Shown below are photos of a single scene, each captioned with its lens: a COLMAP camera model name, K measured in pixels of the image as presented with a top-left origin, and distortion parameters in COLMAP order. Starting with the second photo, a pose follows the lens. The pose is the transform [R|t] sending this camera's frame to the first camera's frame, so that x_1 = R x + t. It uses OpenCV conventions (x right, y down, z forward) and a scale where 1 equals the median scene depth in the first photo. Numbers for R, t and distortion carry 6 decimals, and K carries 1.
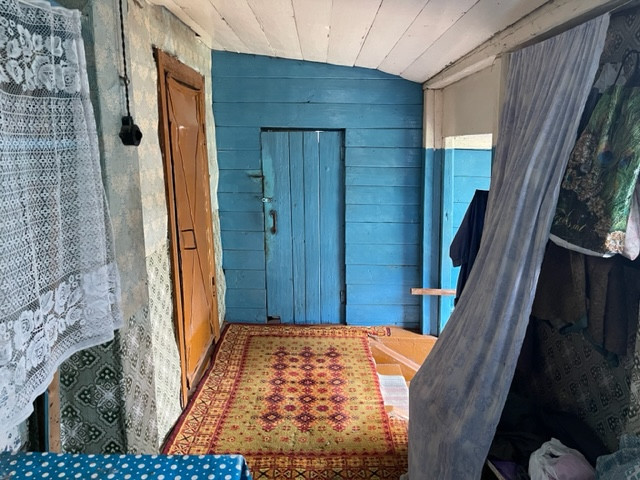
lens RADIAL K [[480.0, 0, 320.0], [0, 480.0, 240.0], [0, 0, 1]] dist [0.062986, -0.083701]
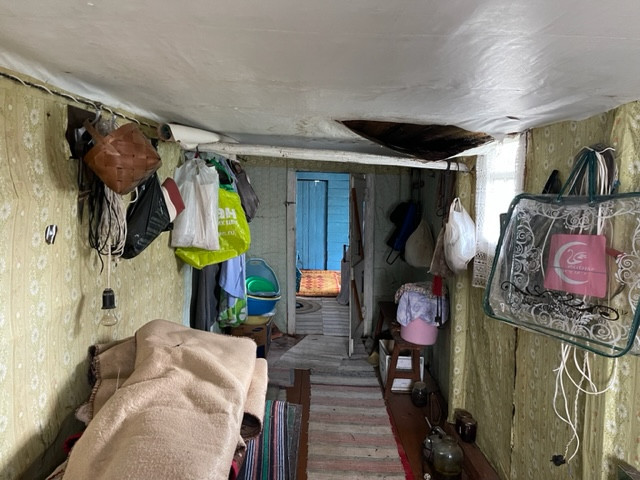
lens RADIAL K [[480.0, 0, 320.0], [0, 480.0, 240.0], [0, 0, 1]] dist [0.062986, -0.083701]
pose [[0.999663, 0.025717, 0.003445, 0.012863], [-0.025269, 0.995072, -0.095880, 0.257865], [-0.005894, 0.095761, 0.995387, -1.187230]]
